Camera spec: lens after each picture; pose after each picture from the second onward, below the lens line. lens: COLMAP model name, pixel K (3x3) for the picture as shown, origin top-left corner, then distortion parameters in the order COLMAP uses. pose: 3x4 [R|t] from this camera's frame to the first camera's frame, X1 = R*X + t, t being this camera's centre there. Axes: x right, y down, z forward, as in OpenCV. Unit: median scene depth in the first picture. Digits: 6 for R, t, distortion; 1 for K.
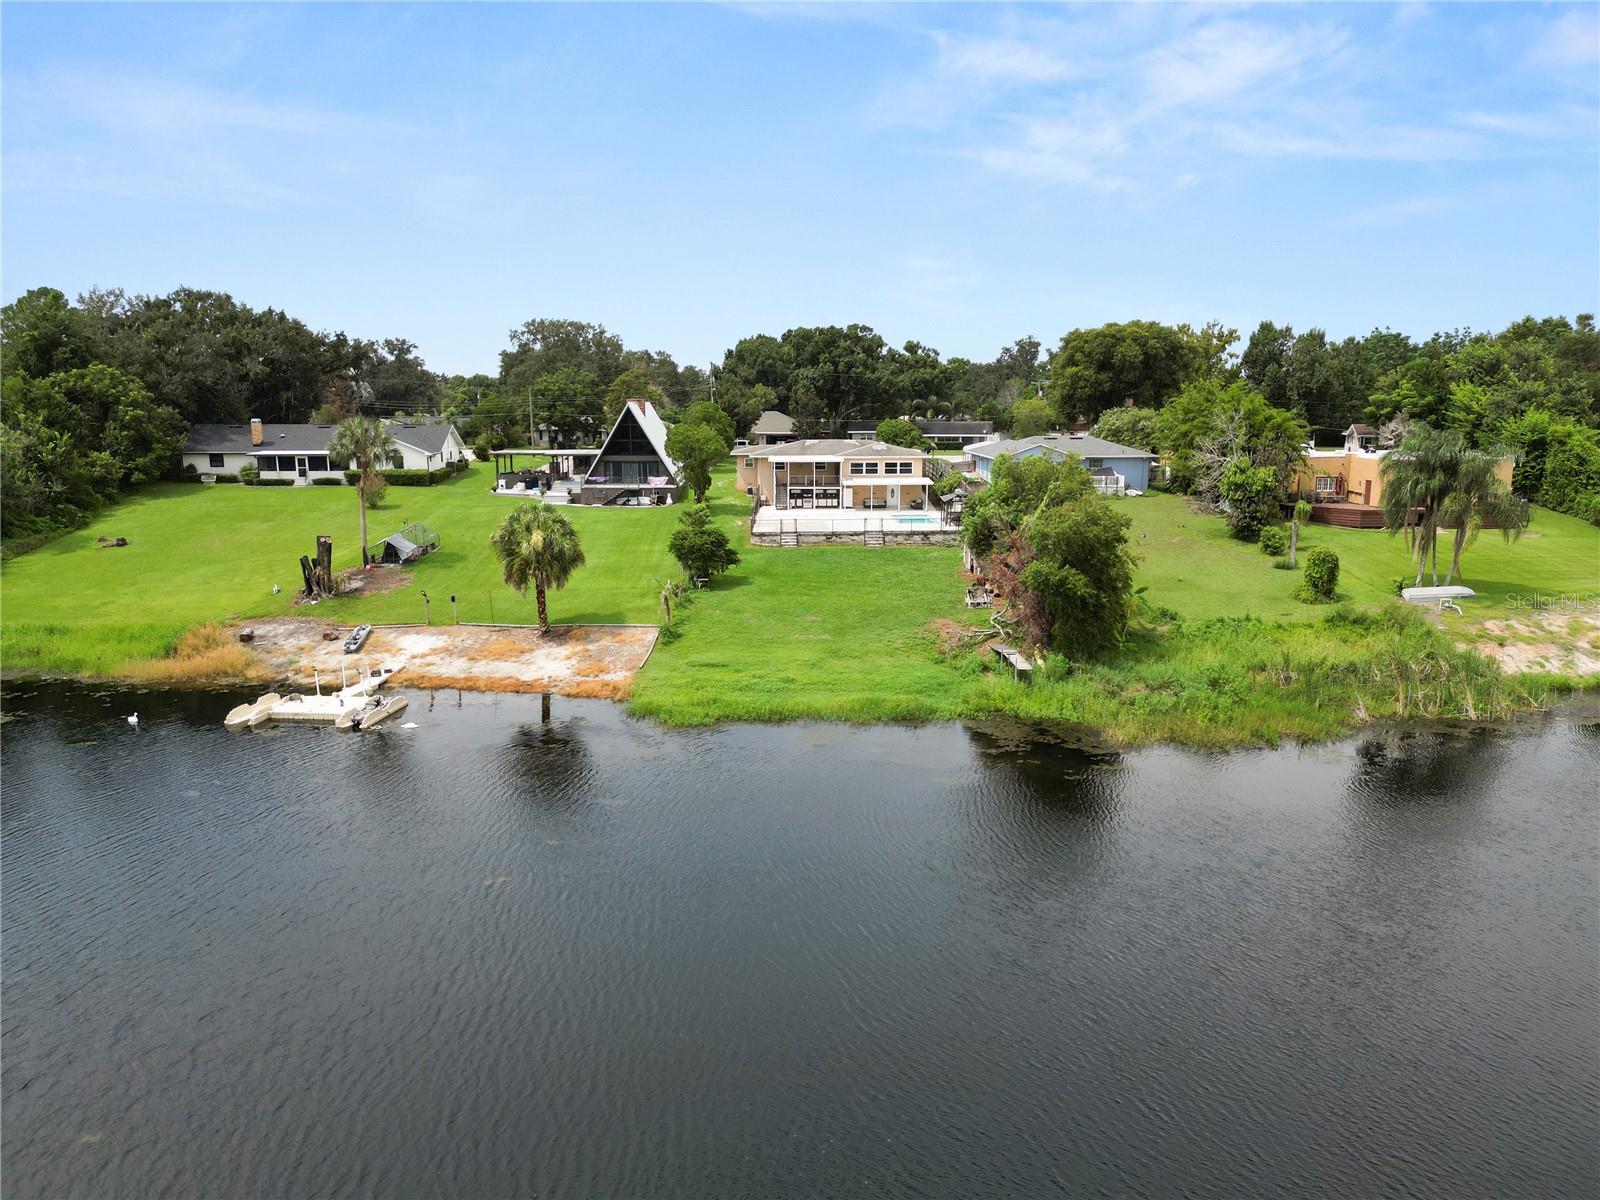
lens RADIAL K [[1120.6, 0, 802.6], [0, 1120.6, 601.9], [0, 0, 1]] dist [0.099857, -0.111267]
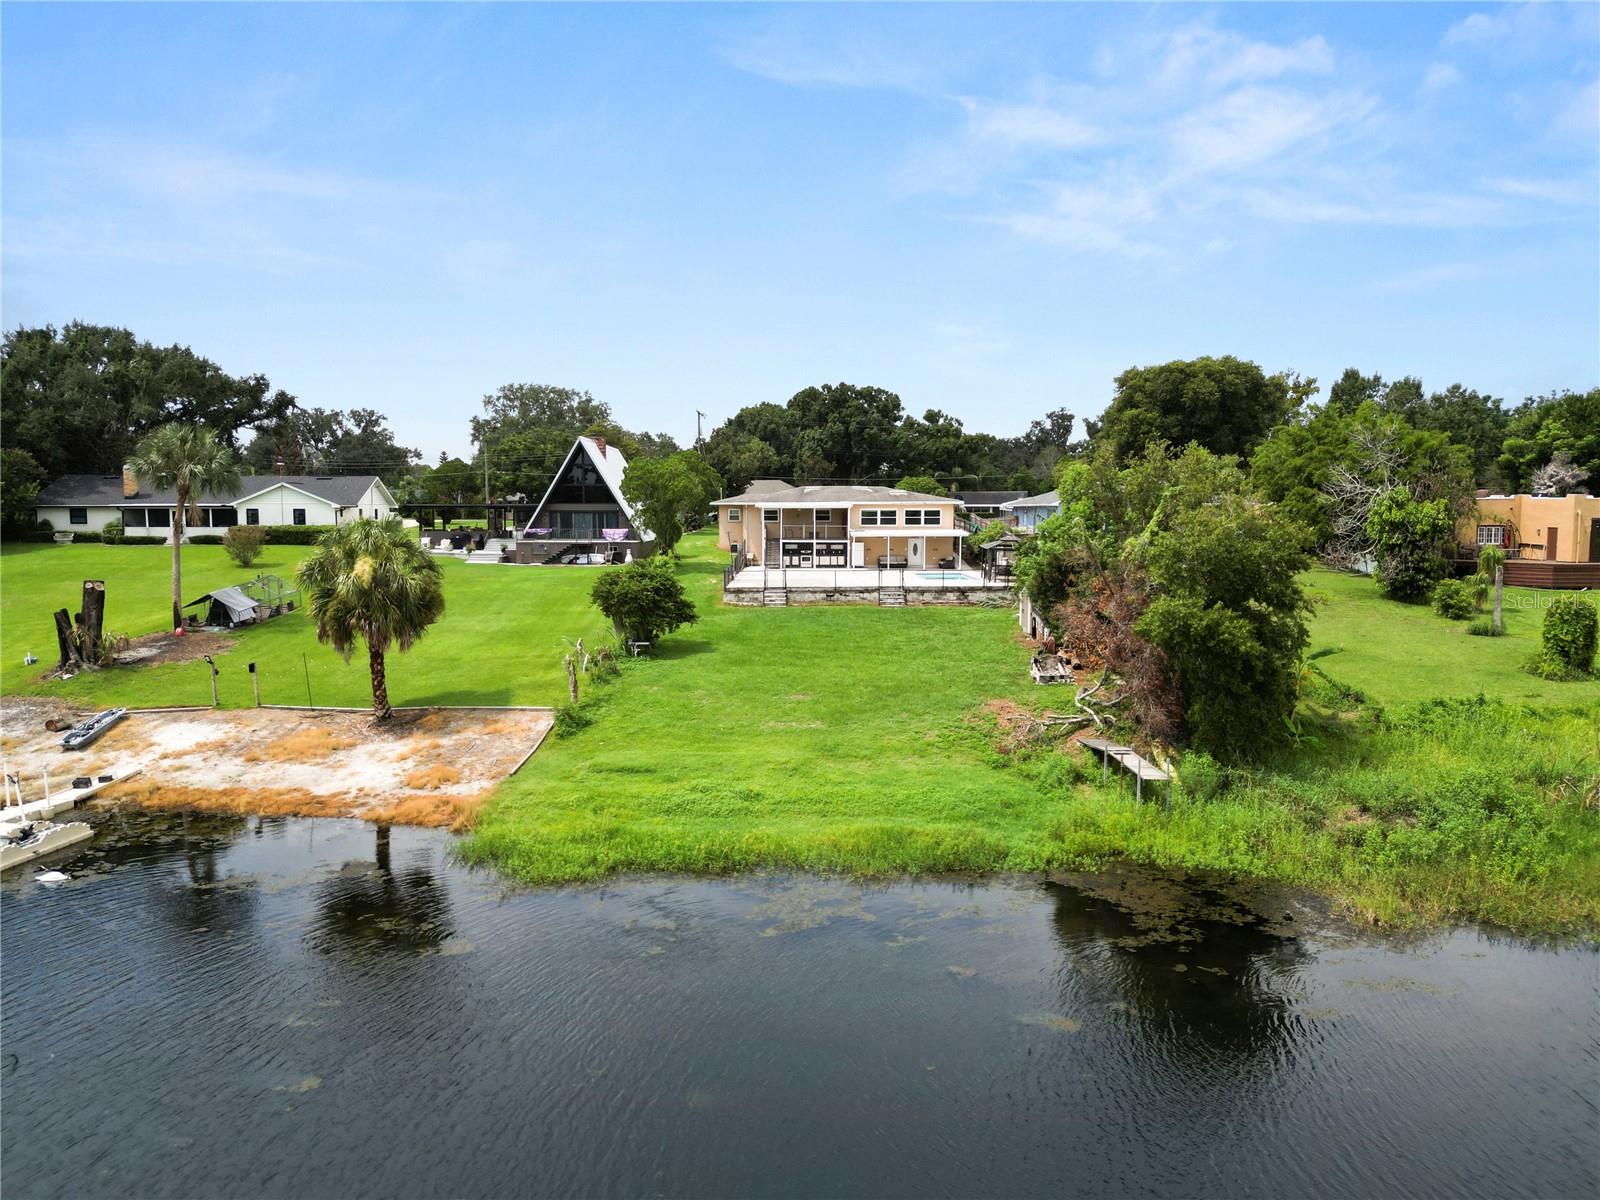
lens RADIAL K [[1118.8, 0, 803.0], [0, 1118.8, 604.0], [0, 0, 1]] dist [0.093002, -0.114291]
pose [[0.999886, 0.001702, -0.015012, 0.018042], [-0.003105, 0.995569, -0.093984, 0.018254], [0.014785, 0.094020, 0.995461, 0.295665]]
